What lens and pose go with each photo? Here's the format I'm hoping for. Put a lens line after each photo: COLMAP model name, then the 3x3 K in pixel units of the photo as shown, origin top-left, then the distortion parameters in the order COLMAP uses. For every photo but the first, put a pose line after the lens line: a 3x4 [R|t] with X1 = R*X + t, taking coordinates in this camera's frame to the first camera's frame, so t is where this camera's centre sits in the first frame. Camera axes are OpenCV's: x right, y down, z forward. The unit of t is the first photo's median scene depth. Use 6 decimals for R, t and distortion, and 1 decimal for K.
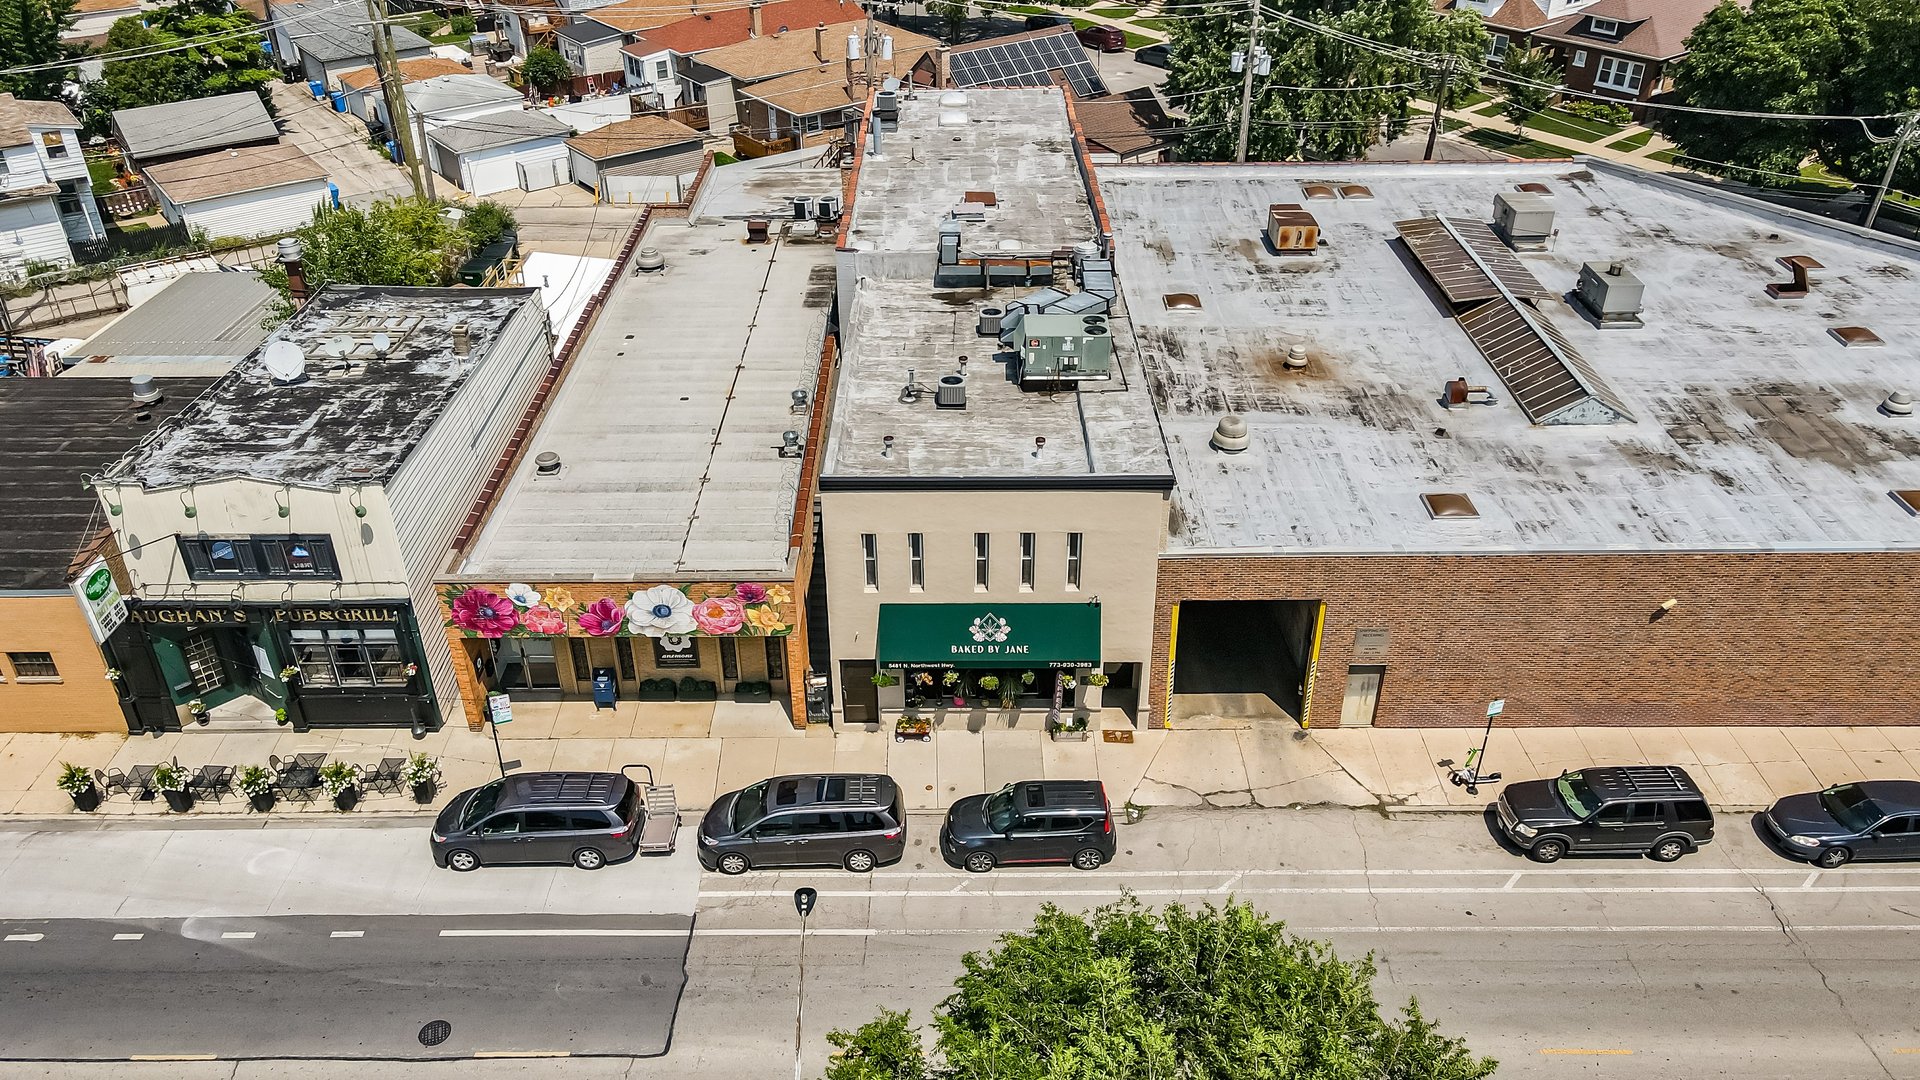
lens RADIAL K [[1388.8, 0, 960.0], [0, 1388.8, 540.0], [0, 0, 1]] dist [0.028646, -0.000675]
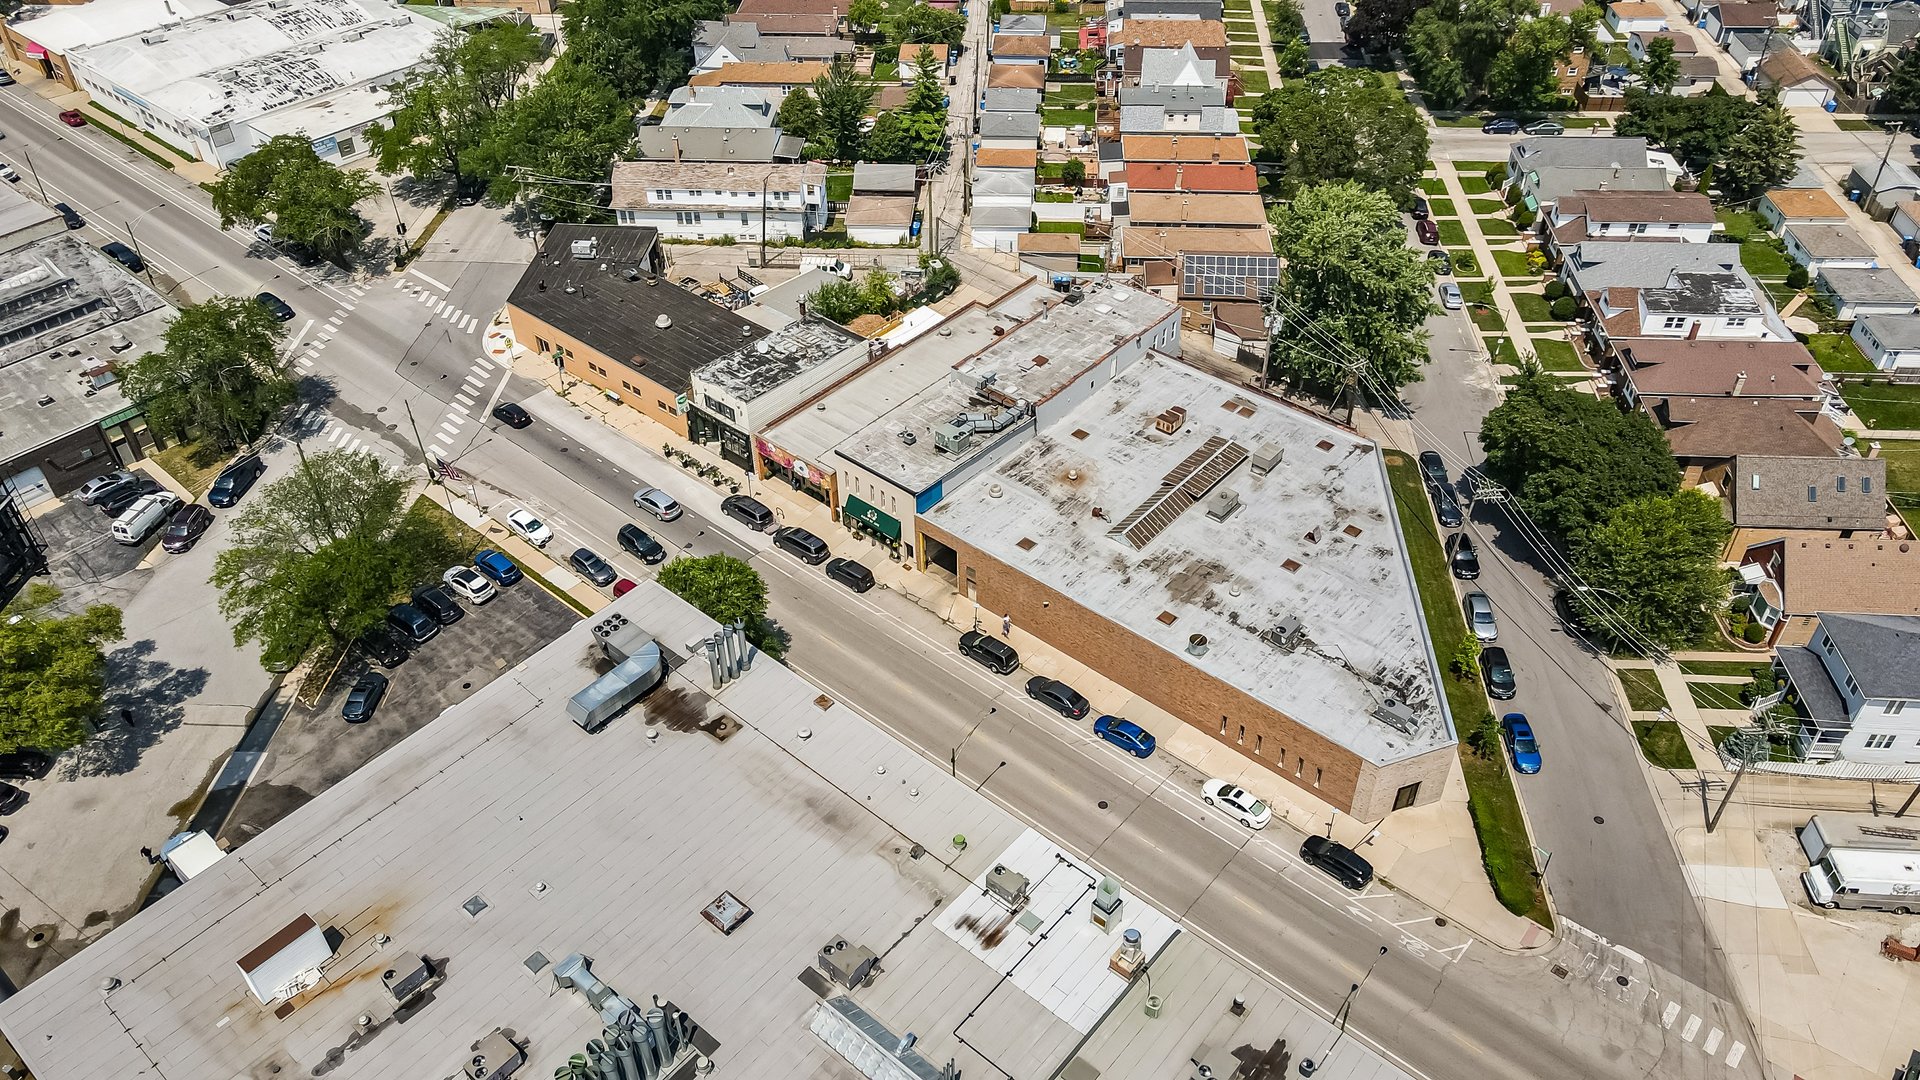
lens RADIAL K [[1388.8, 0, 960.0], [0, 1388.8, 540.0], [0, 0, 1]] dist [0.028646, -0.000675]
pose [[0.760258, 0.415957, -0.498987, 1.694963], [-0.348965, 0.909382, 0.226380, -0.637780], [0.547934, 0.002022, 0.836519, -1.450591]]
